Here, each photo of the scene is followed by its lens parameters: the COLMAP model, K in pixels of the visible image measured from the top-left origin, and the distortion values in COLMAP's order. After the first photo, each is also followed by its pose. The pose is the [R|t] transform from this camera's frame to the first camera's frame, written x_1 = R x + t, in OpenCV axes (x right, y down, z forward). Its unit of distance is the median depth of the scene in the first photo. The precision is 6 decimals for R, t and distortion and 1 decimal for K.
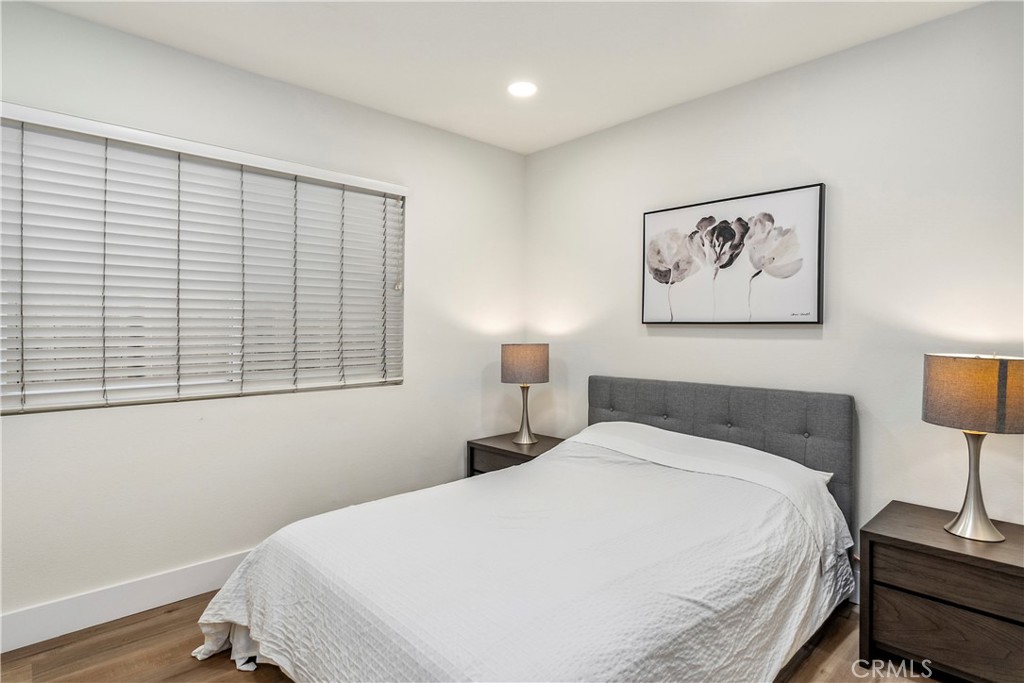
lens RADIAL K [[538.3, 0, 518.3], [0, 538.3, 328.3], [0, 0, 1]] dist [-0.002323, 0.000522]
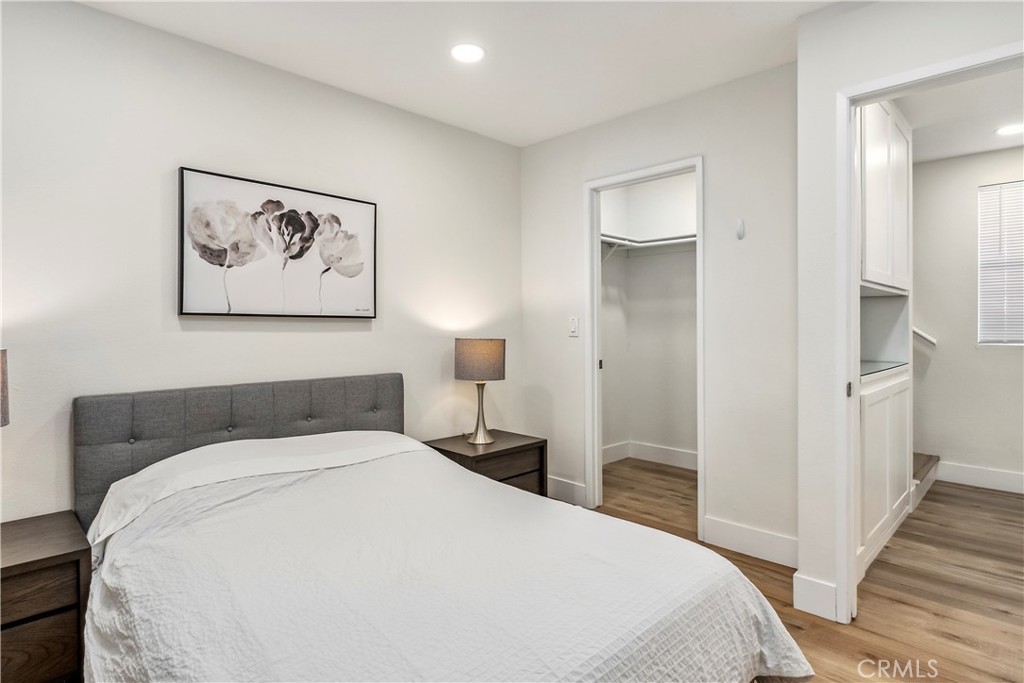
lens RADIAL K [[538.3, 0, 518.3], [0, 538.3, 328.3], [0, 0, 1]] dist [-0.002323, 0.000522]
pose [[-0.016268, -0.007552, 0.999839, -0.589254], [-0.003317, 0.999966, 0.007499, 0.003648], [-0.999862, -0.003195, -0.016292, 0.610279]]
